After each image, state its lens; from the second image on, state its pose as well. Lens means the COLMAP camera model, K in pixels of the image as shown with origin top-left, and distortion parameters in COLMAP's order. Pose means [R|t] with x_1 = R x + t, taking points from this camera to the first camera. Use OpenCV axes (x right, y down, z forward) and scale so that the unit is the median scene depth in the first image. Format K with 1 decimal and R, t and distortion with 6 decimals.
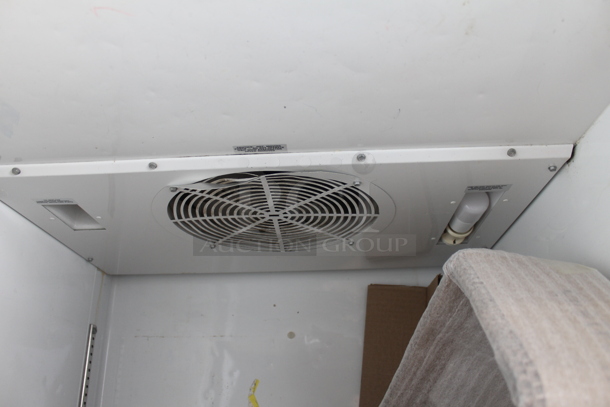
lens RADIAL K [[508.2, 0, 305.0], [0, 508.2, 203.5], [0, 0, 1]] dist [-0.098956, 0.011011]
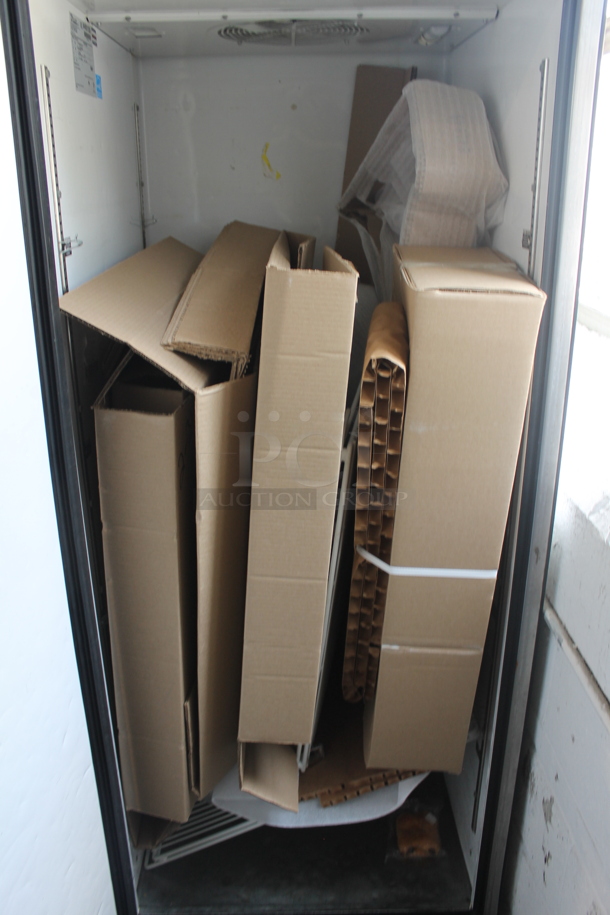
lens RADIAL K [[762.3, 0, 305.0], [0, 762.3, 457.5], [0, 0, 1]] dist [-0.098956, 0.011011]
pose [[0.997582, -0.023175, 0.065523, -0.237818], [-0.029235, 0.715376, 0.698128, -0.687886], [-0.063053, -0.698355, 0.712968, -1.555101]]
